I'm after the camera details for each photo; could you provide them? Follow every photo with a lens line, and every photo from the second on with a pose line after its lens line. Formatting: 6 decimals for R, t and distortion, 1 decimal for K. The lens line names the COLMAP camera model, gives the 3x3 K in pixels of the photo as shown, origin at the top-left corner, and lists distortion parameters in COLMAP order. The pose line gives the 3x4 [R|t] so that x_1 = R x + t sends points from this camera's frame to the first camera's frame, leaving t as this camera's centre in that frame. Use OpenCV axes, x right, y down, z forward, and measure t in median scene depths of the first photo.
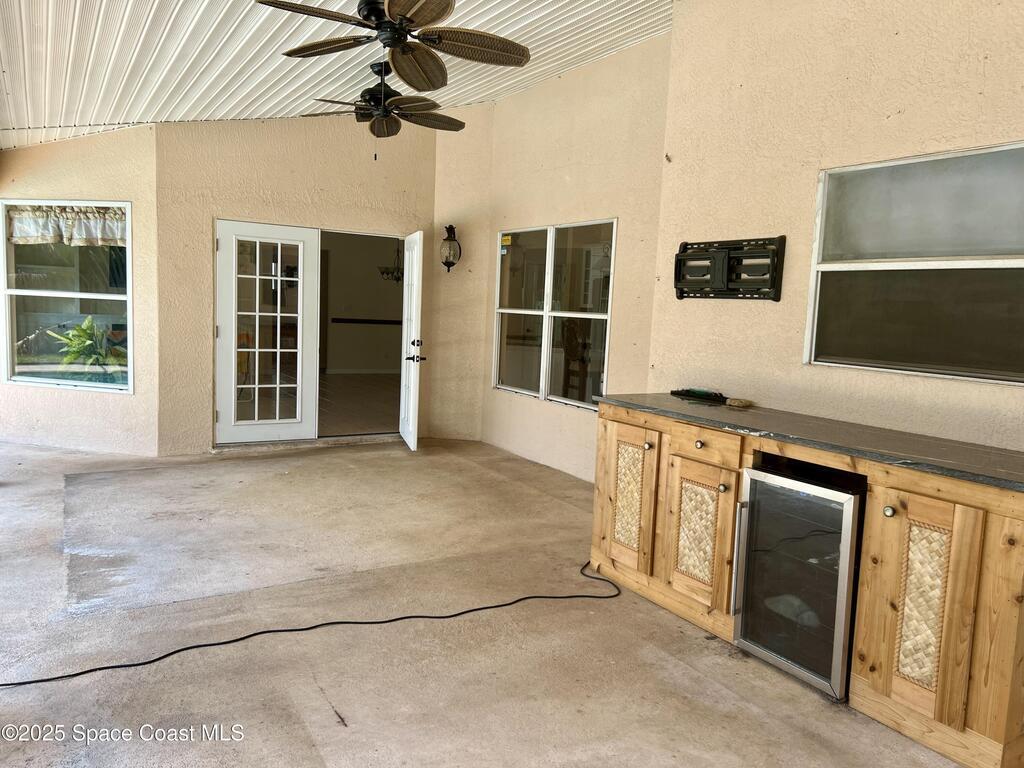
lens RADIAL K [[769.3, 0, 513.9], [0, 769.3, 387.2], [0, 0, 1]] dist [0.071824, -0.077084]
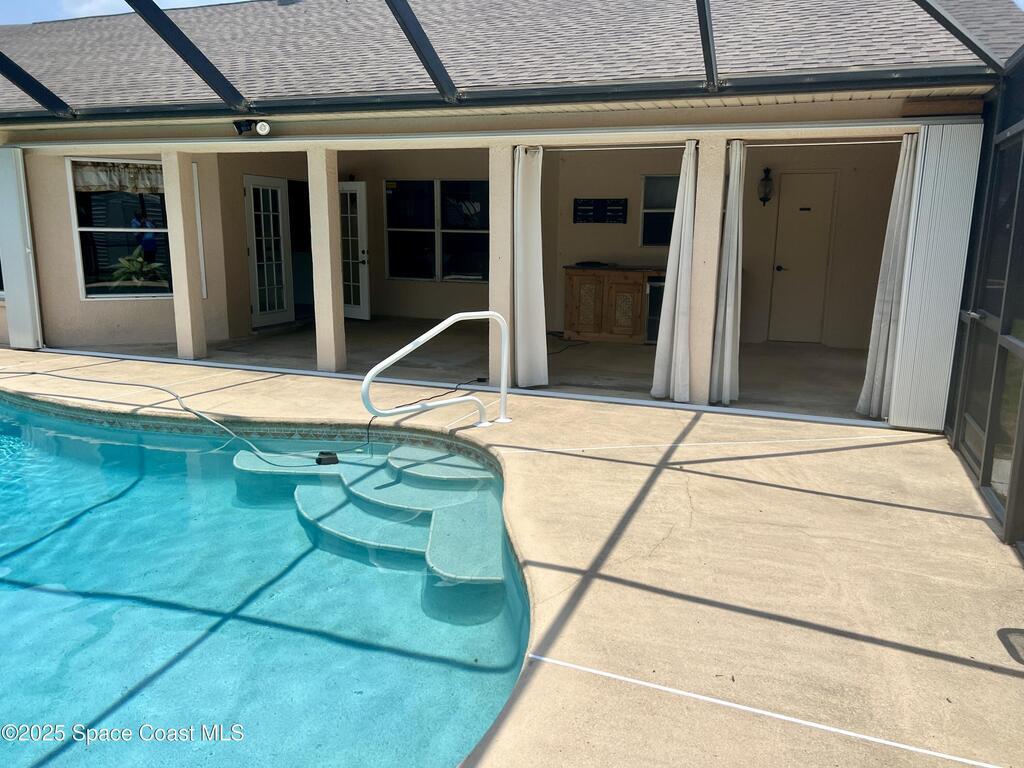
lens RADIAL K [[769.3, 0, 513.9], [0, 769.3, 387.2], [0, 0, 1]] dist [0.071824, -0.077084]
pose [[0.785918, -0.161681, 0.596819, -1.263151], [0.087925, 0.984622, 0.150956, 0.005684], [-0.612048, -0.066164, 0.788048, -0.684565]]
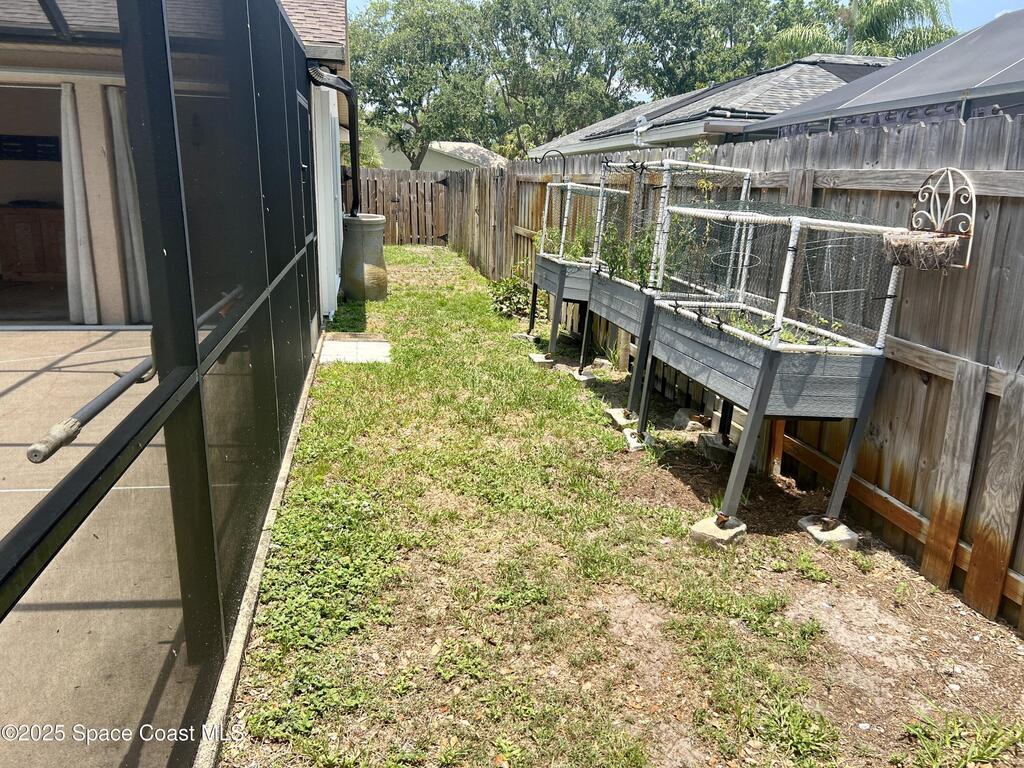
lens RADIAL K [[769.3, 0, 513.9], [0, 769.3, 387.2], [0, 0, 1]] dist [0.071824, -0.077084]
pose [[0.345626, -0.271020, 0.898382, -1.345166], [0.086283, 0.962506, 0.257170, 0.059182], [-0.934397, -0.011369, 0.356052, -1.092345]]
